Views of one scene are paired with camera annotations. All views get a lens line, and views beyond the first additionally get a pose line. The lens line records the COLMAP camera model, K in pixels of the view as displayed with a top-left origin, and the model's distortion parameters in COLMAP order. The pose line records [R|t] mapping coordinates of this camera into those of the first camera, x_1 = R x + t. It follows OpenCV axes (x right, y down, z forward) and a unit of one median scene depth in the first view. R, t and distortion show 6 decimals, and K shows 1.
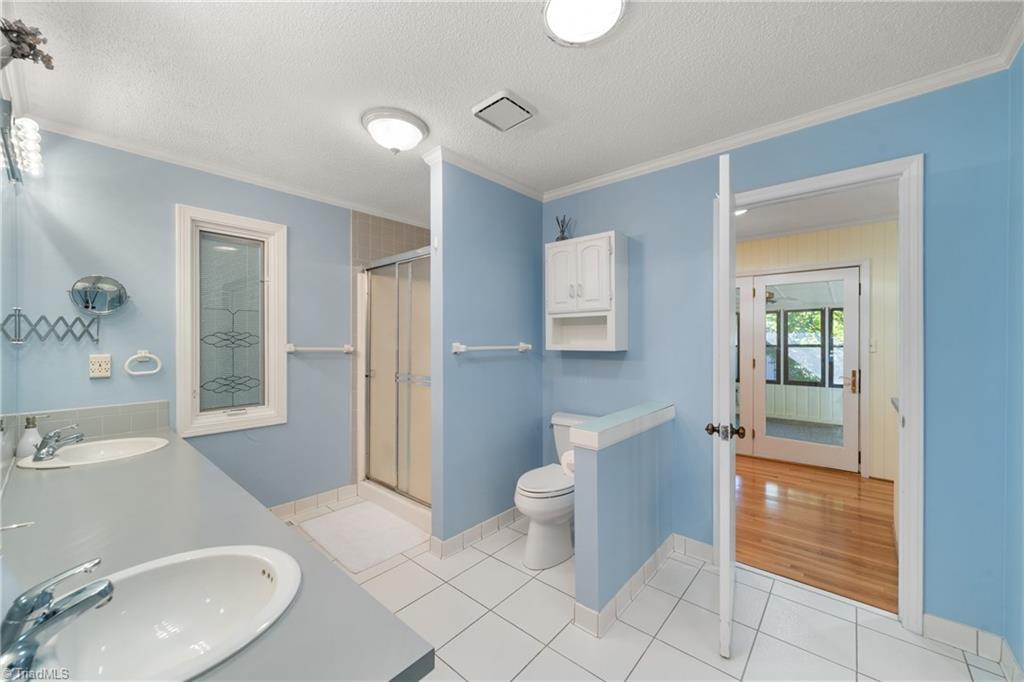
lens RADIAL K [[394.0, 0, 516.4], [0, 394.0, 336.7], [0, 0, 1]] dist [0.001552, 0.000103]
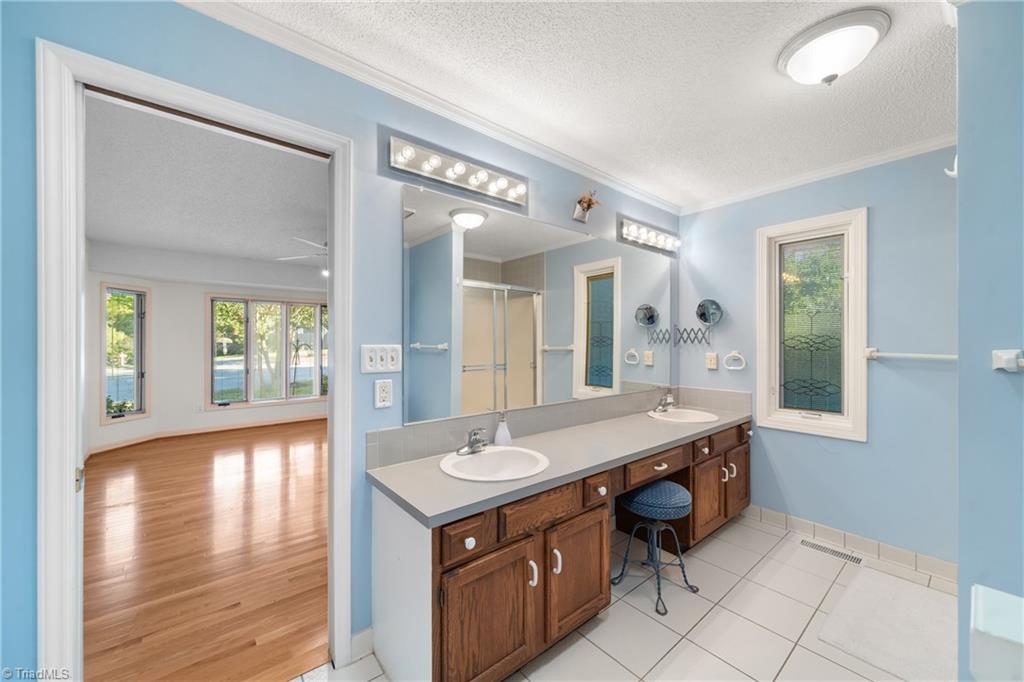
lens RADIAL K [[389.5, 0, 518.0], [0, 389.5, 339.7], [0, 0, 1]] dist [0.000798, 0.000094]
pose [[-0.159641, -0.006922, -0.987151, 0.423913], [0.003979, 0.999963, -0.007656, 0.004720], [0.987167, -0.005150, -0.159607, 0.481134]]
